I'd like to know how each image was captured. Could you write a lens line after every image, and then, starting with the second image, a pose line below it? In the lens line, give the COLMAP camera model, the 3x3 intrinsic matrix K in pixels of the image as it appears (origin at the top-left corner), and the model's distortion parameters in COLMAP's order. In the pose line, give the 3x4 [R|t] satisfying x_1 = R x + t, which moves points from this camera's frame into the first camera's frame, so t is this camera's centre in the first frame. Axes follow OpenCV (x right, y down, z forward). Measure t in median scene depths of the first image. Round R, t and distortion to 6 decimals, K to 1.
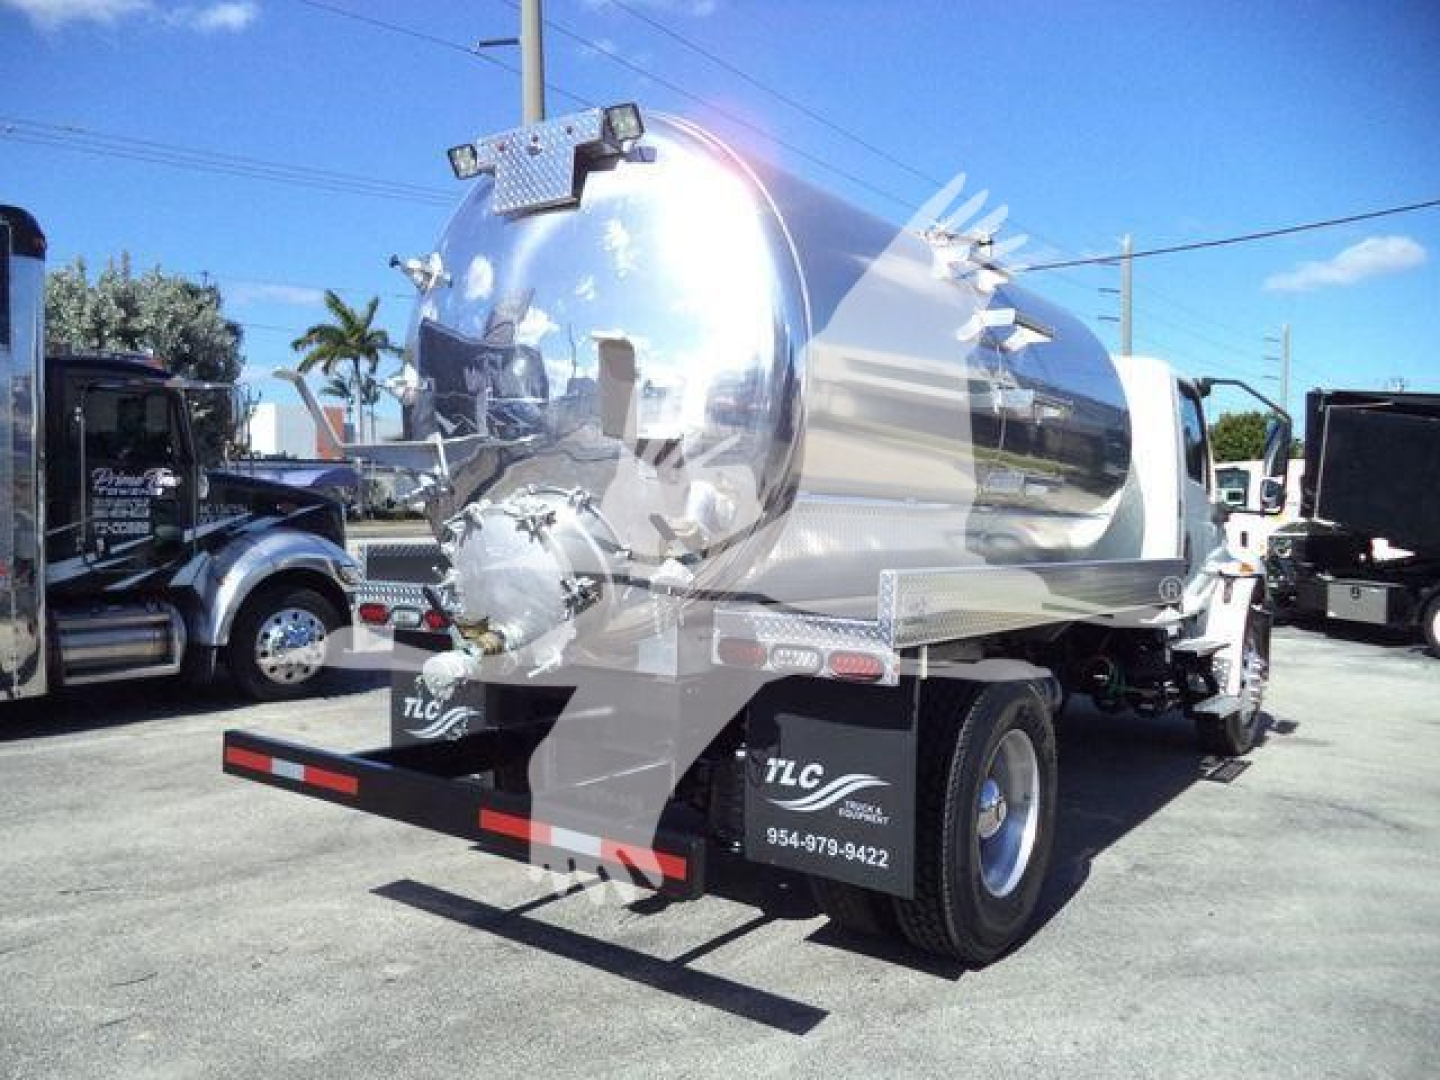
lens RADIAL K [[1208.8, 0, 747.9], [0, 1208.8, 527.0], [0, 0, 1]] dist [-0.020939, 0.005340]
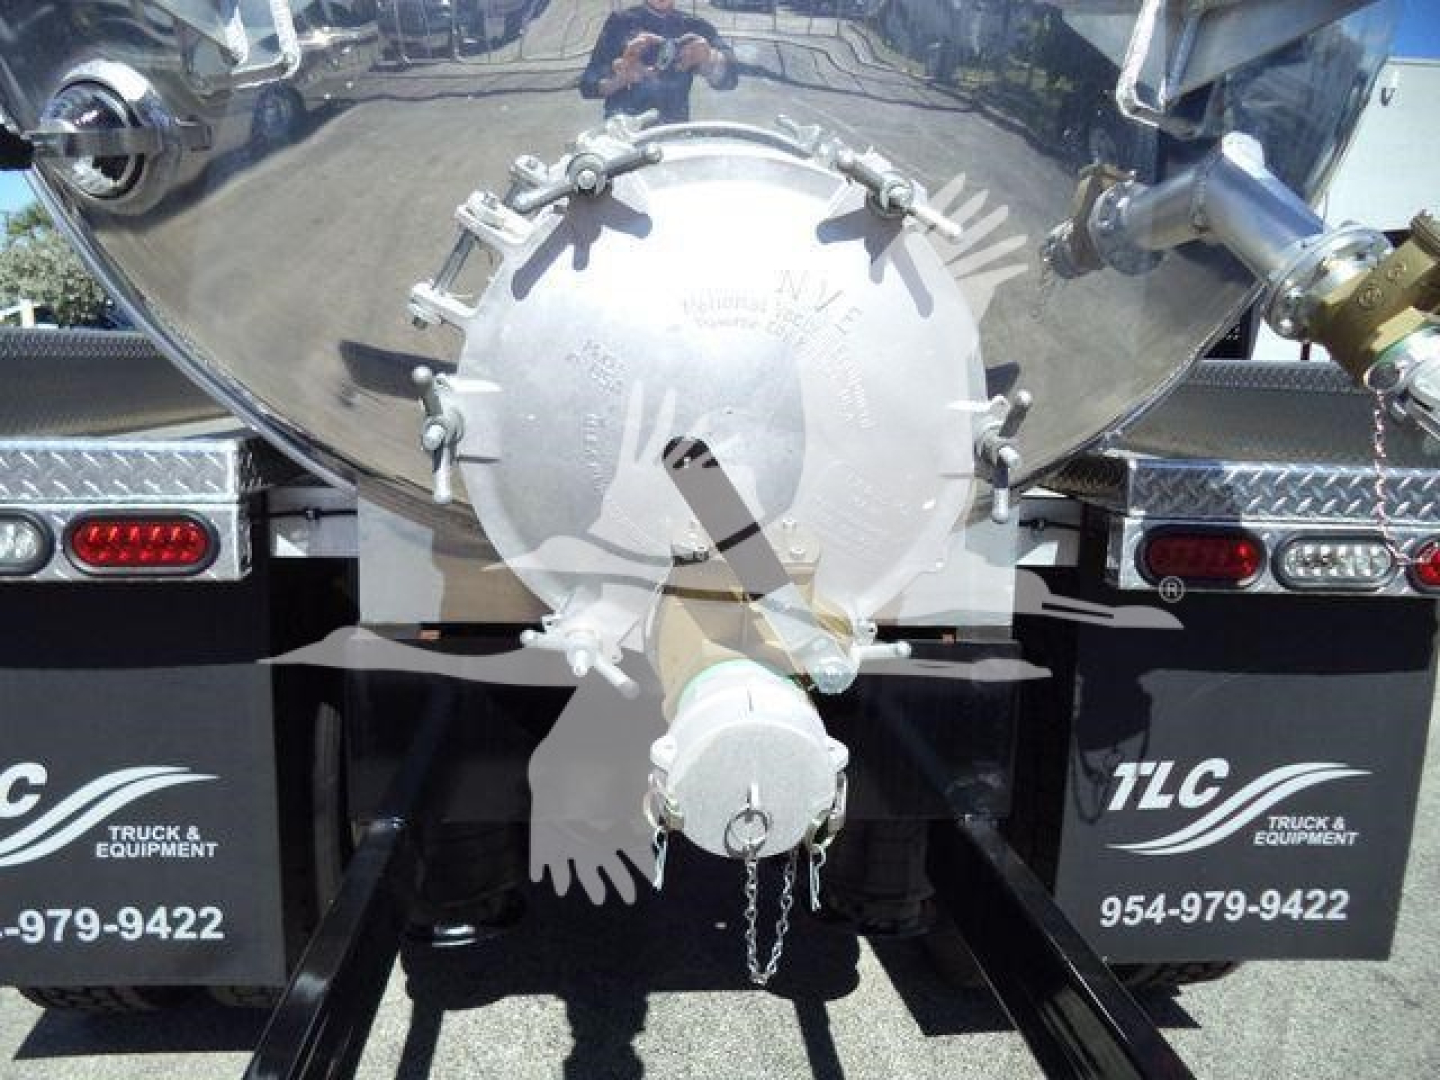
lens RADIAL K [[1182.7, 0, 732.8], [0, 1182.7, 537.0], [0, 0, 1]] dist [-0.018043, -0.008133]
pose [[0.744679, -0.099780, 0.659922, -0.368124], [-0.006238, 0.987678, 0.156376, 0.026615], [-0.667394, -0.120567, 0.734881, 0.706837]]
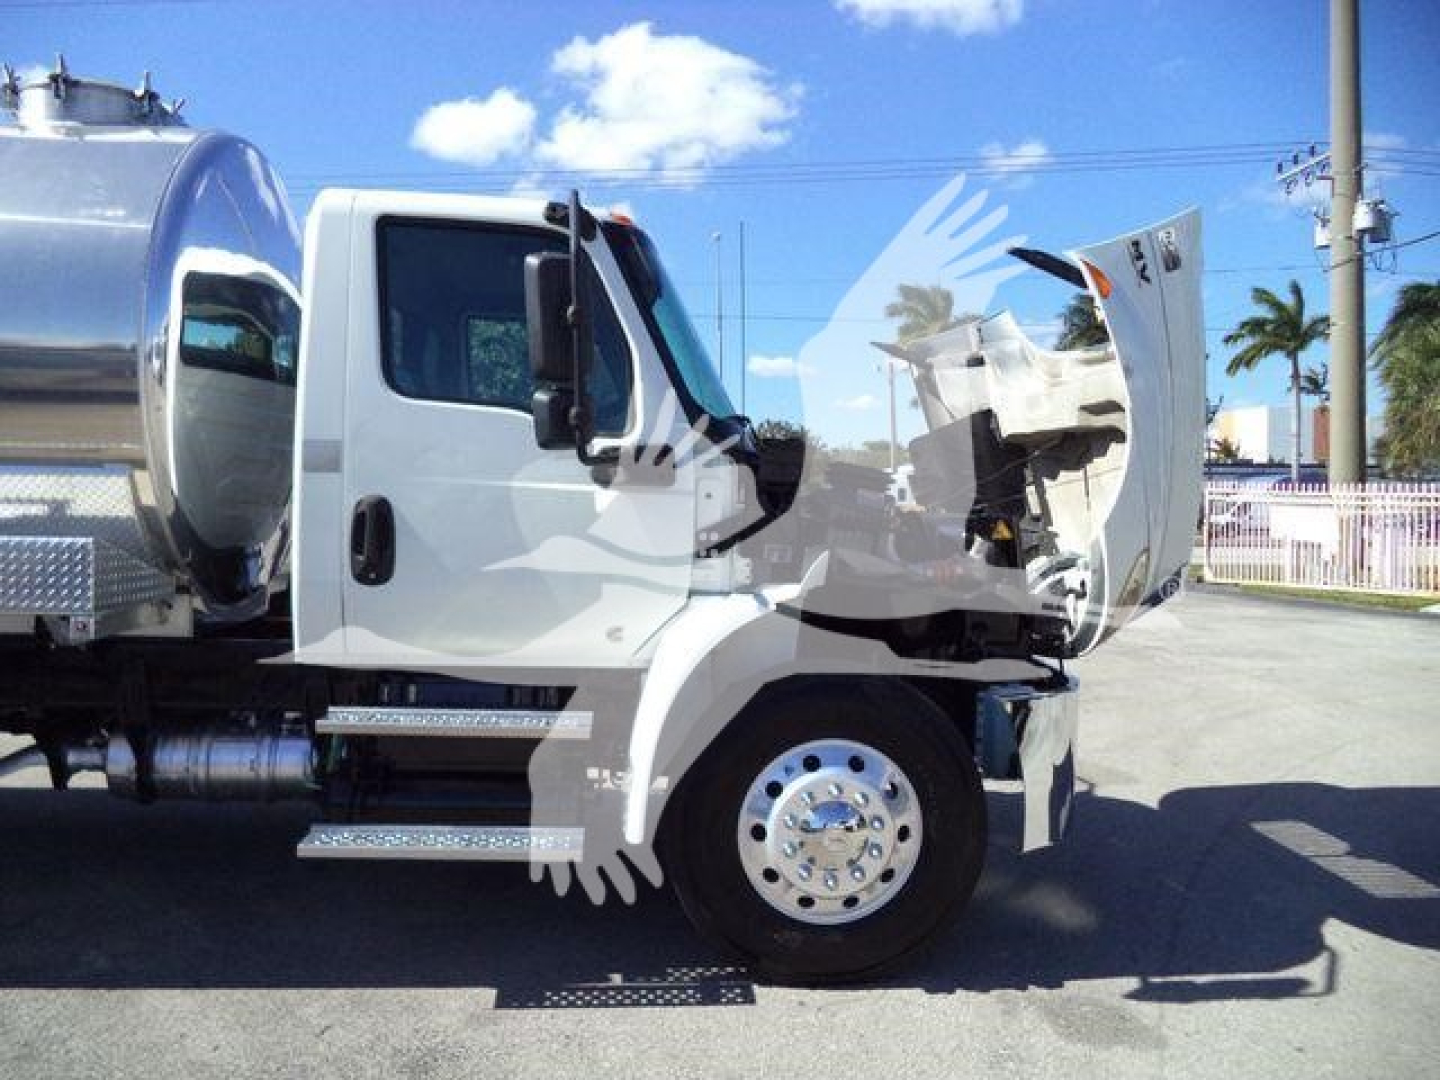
lens RADIAL K [[1167.8, 0, 721.1], [0, 1167.8, 535.2], [0, 0, 1]] dist [-0.018612, -0.009375]
pose [[0.640455, 0.021619, -0.767691, 1.411913], [-0.017823, 0.999753, 0.013285, 0.015246], [0.767788, 0.005174, 0.640683, 1.272954]]
